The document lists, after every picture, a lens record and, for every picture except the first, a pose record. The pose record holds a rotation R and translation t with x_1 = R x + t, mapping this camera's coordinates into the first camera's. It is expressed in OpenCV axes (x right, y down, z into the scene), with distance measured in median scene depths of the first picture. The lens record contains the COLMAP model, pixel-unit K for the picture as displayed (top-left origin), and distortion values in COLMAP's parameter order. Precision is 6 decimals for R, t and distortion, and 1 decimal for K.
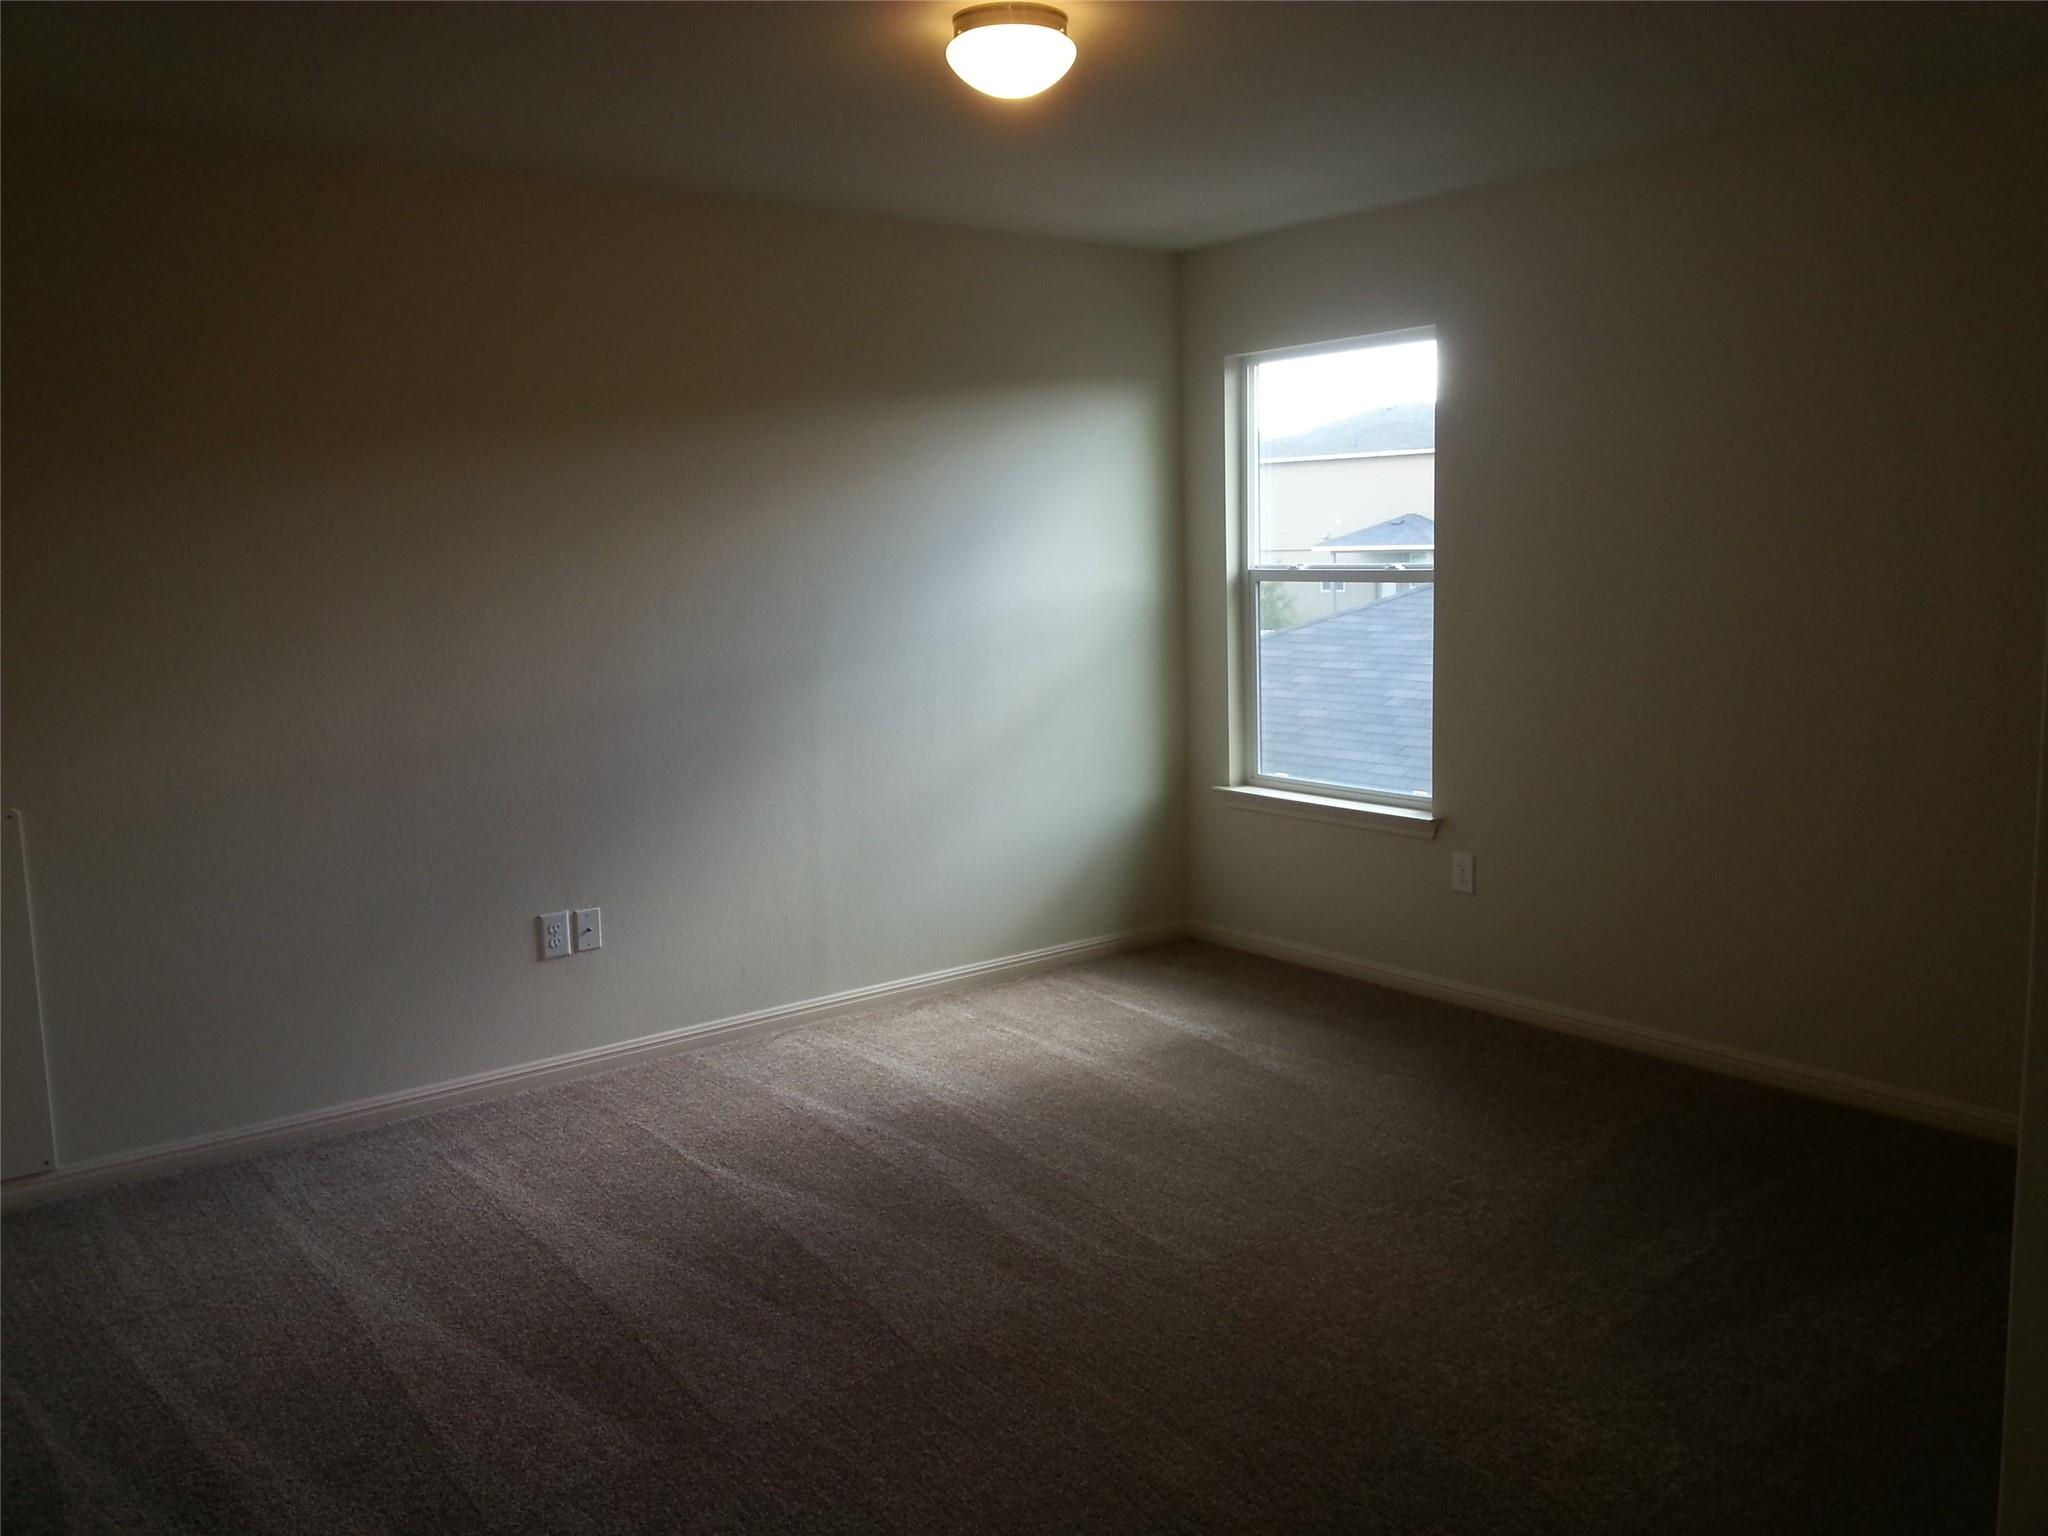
lens RADIAL K [[1663.3, 0, 1032.9], [0, 1663.3, 752.7], [0, 0, 1]] dist [0.039406, -0.003495]
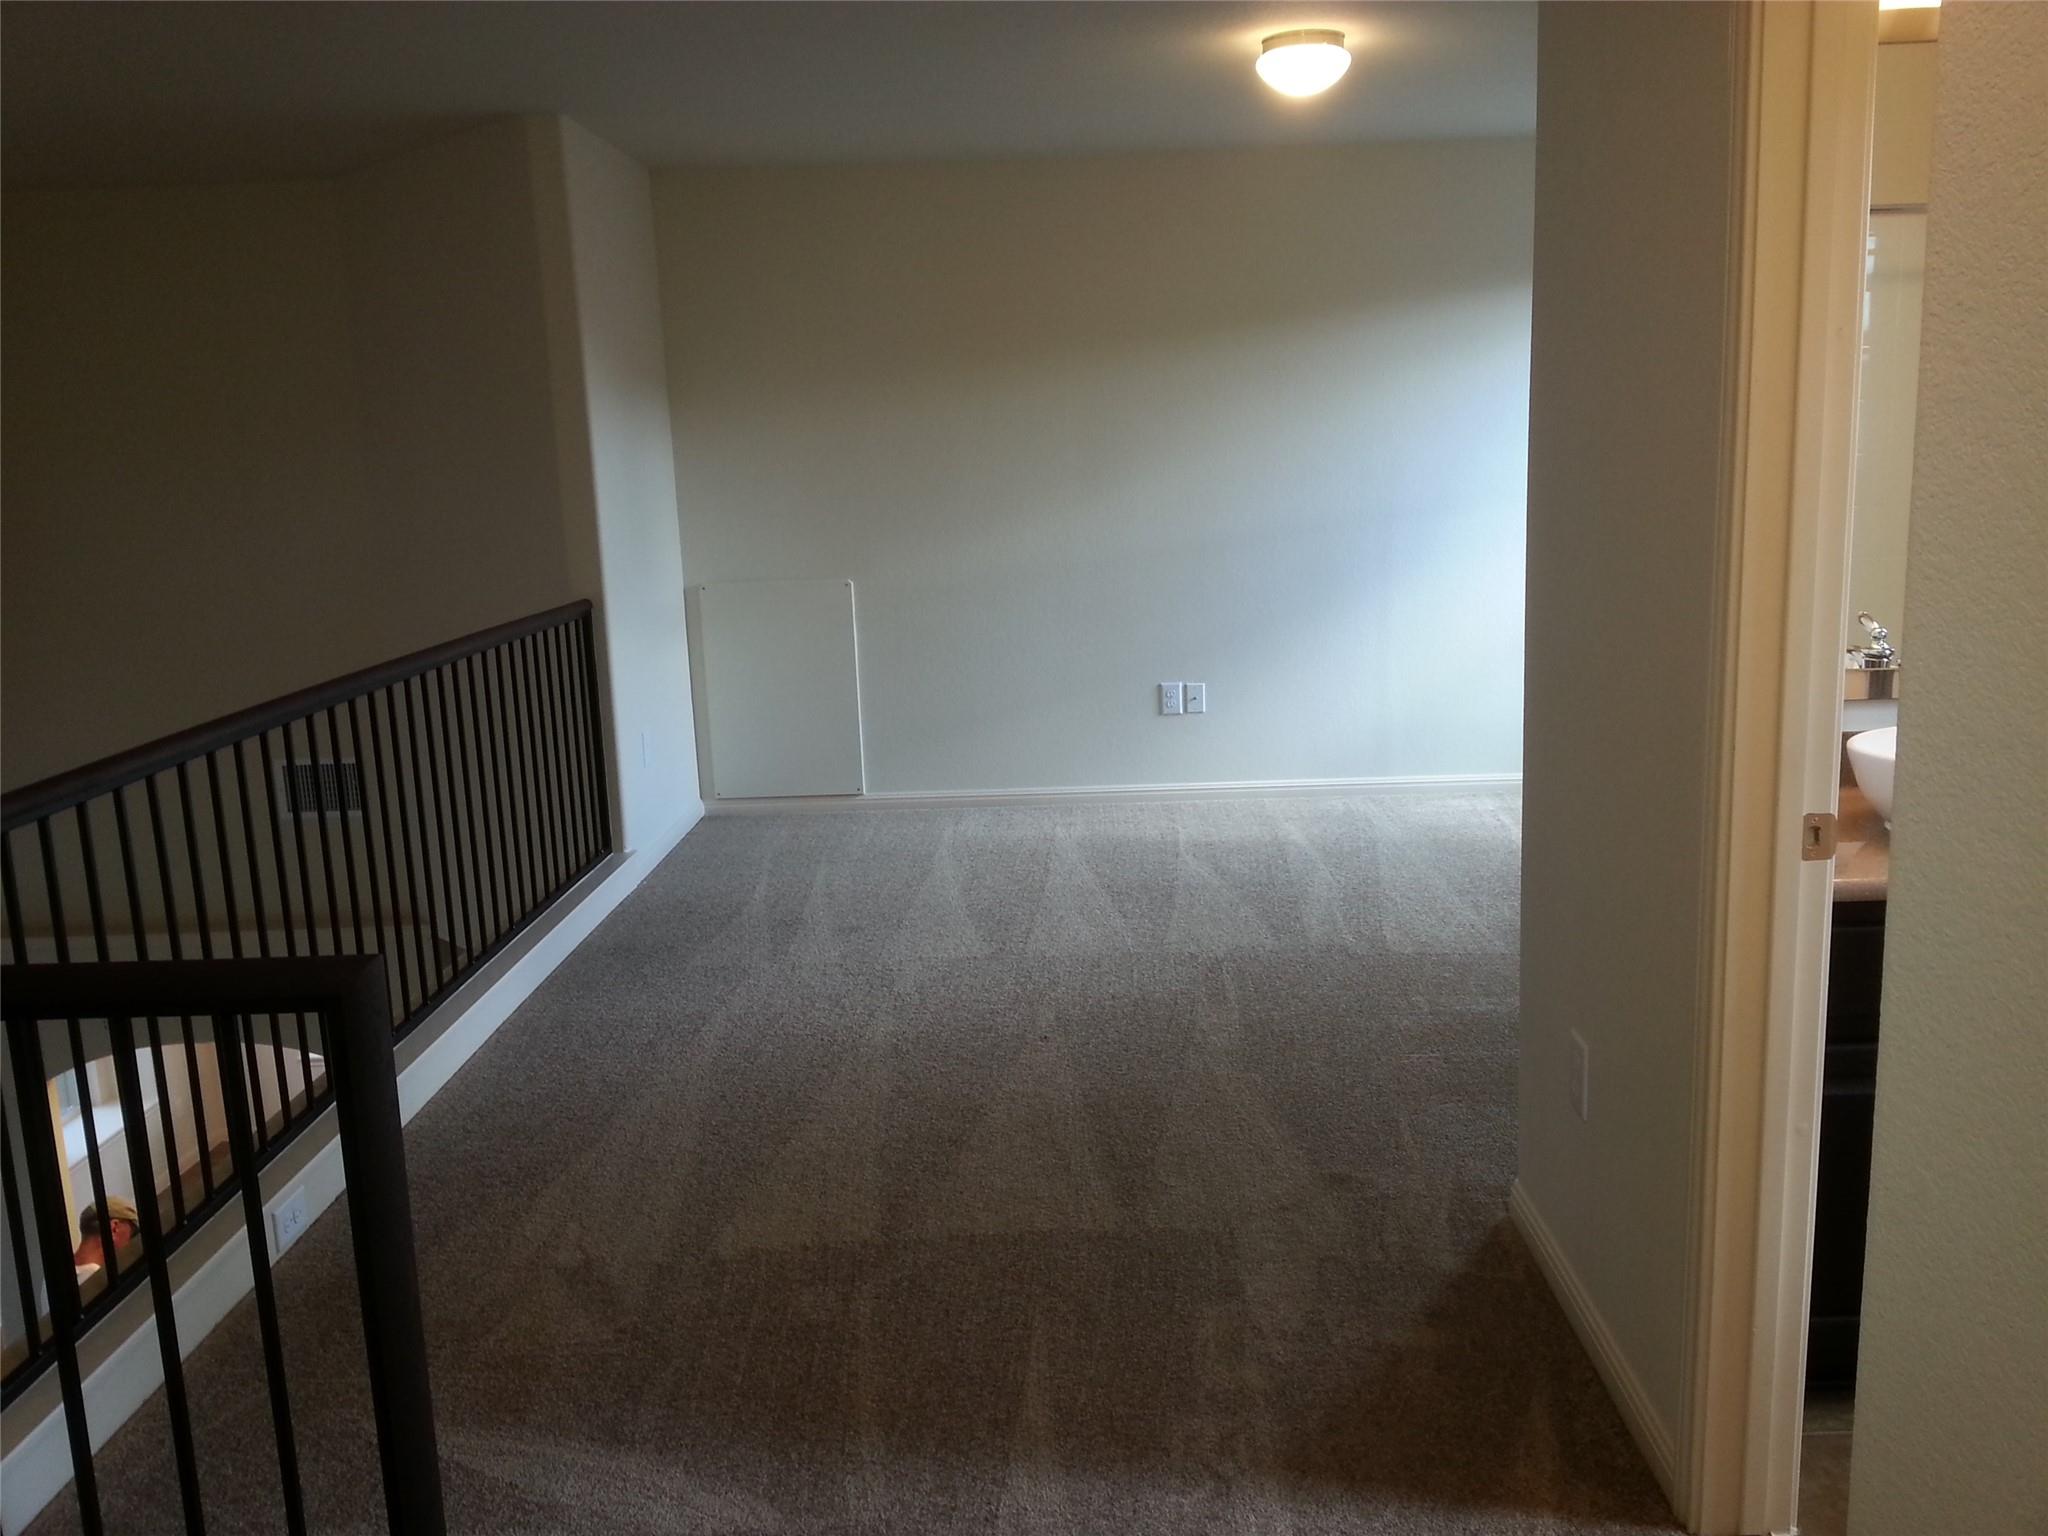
lens RADIAL K [[1663.3, 0, 1032.9], [0, 1663.3, 752.7], [0, 0, 1]] dist [0.039406, -0.003495]
pose [[0.788639, 0.119546, -0.603123, 0.474823], [-0.068766, 0.991911, 0.106692, 0.012840], [0.610999, -0.042667, 0.790481, -0.182548]]
